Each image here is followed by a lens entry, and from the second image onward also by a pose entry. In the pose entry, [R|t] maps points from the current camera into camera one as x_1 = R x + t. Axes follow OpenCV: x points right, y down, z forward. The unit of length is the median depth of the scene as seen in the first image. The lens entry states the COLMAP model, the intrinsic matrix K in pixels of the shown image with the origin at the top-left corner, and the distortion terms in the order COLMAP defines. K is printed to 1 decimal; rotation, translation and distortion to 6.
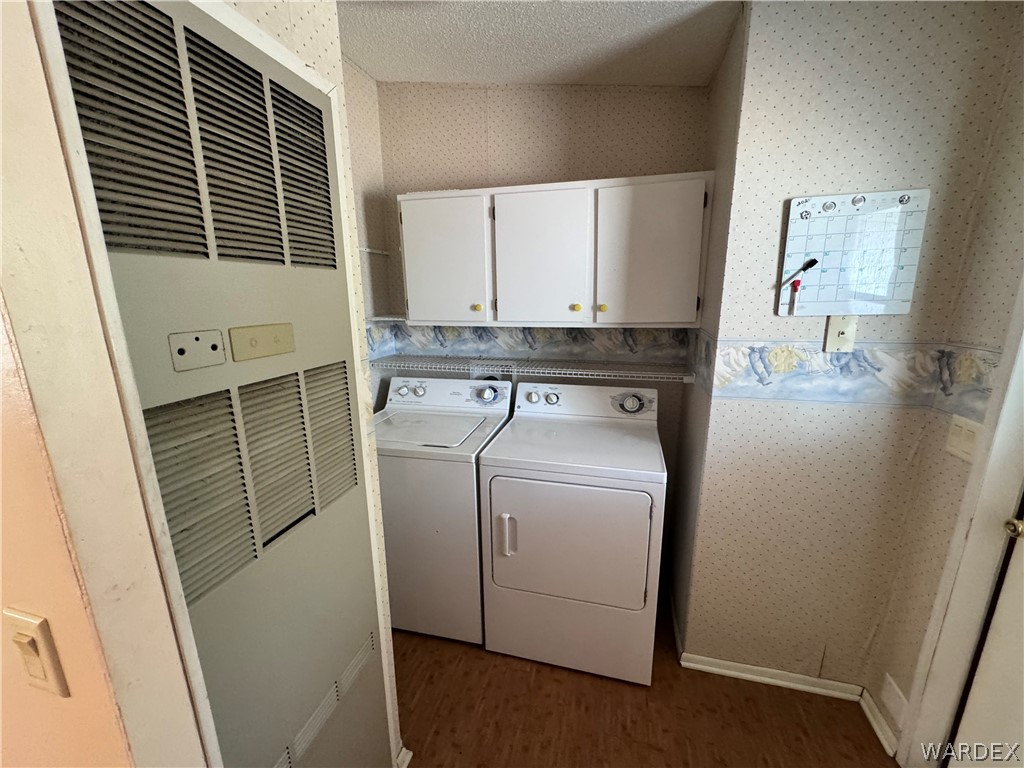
lens RADIAL K [[409.1, 0, 513.0], [0, 409.1, 384.1], [0, 0, 1]] dist [-0.000602, -0.000237]
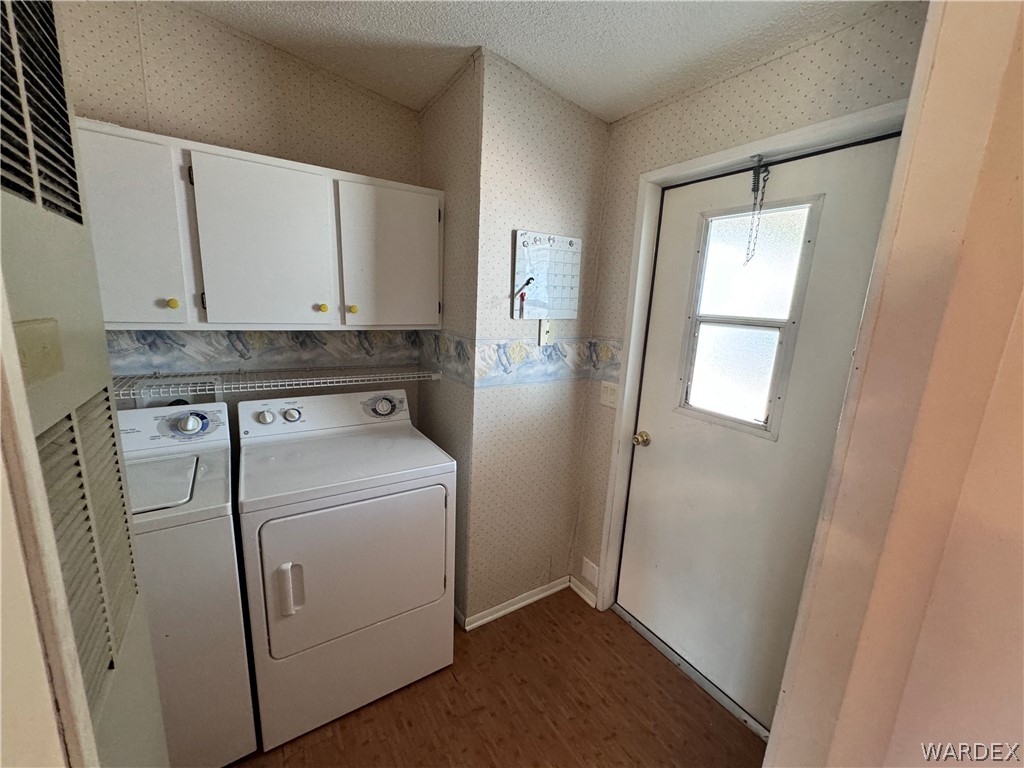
lens RADIAL K [[409.1, 0, 513.0], [0, 409.1, 384.1], [0, 0, 1]] dist [-0.000602, -0.000237]
pose [[0.671766, -0.104475, 0.733359, -0.252993], [0.112716, 0.992893, 0.038200, -0.010344], [-0.732138, 0.057000, 0.678767, 0.108983]]
